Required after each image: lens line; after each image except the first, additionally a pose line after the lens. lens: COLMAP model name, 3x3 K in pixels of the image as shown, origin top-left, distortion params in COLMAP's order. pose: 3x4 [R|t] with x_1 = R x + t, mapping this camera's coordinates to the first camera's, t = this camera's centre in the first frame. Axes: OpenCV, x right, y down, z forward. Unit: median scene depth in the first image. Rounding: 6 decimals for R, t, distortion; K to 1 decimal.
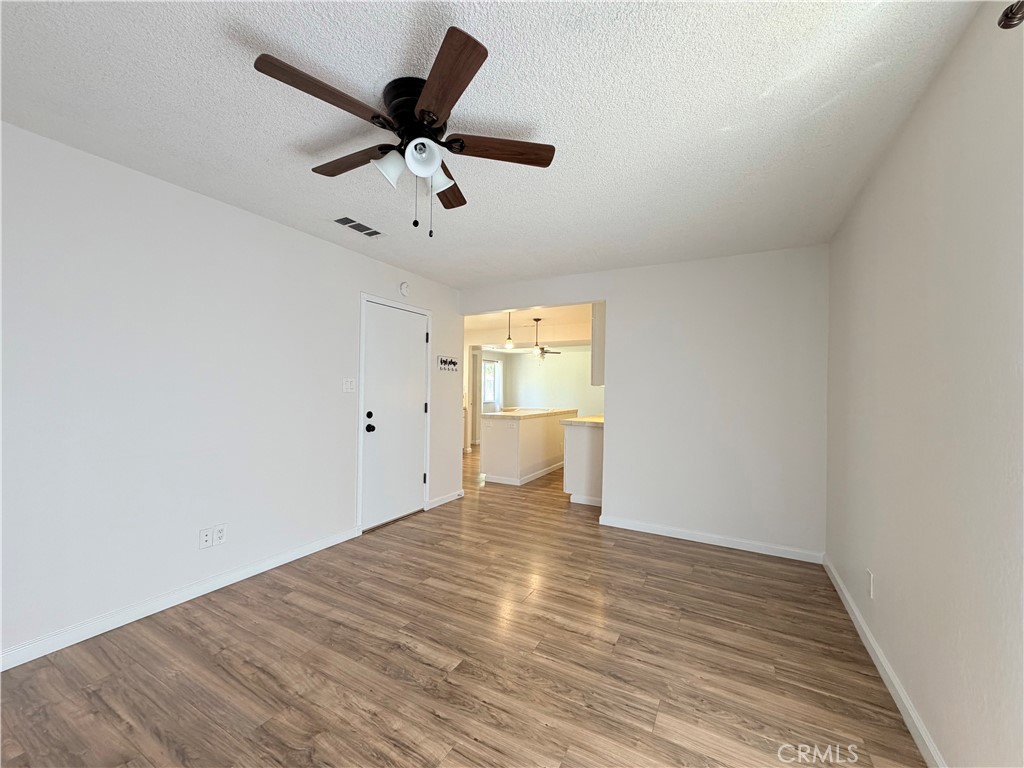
lens RADIAL K [[411.1, 0, 509.6], [0, 411.1, 387.1], [0, 0, 1]] dist [0.000856, 0.000059]
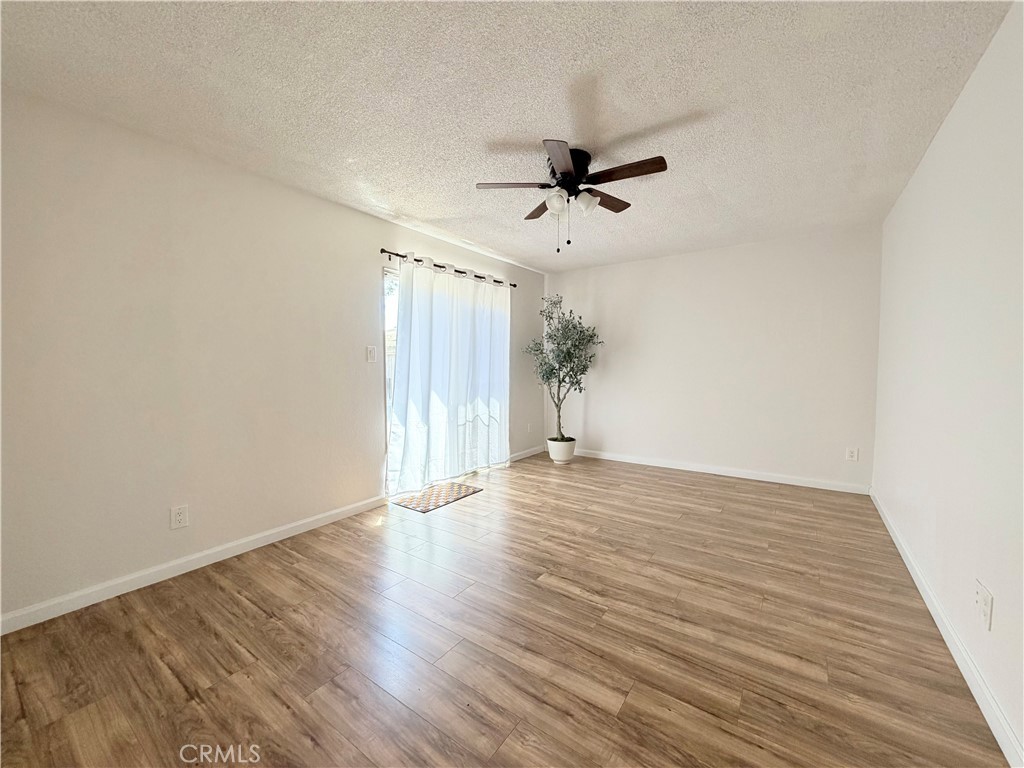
lens RADIAL K [[411.1, 0, 516.6], [0, 411.1, 382.4], [0, 0, 1]] dist [0.000856, 0.000059]
pose [[-0.995260, -0.015709, 0.095971, -0.144576], [-0.012233, 0.999251, 0.036706, 0.050207], [-0.096475, 0.035358, -0.994707, 1.935125]]
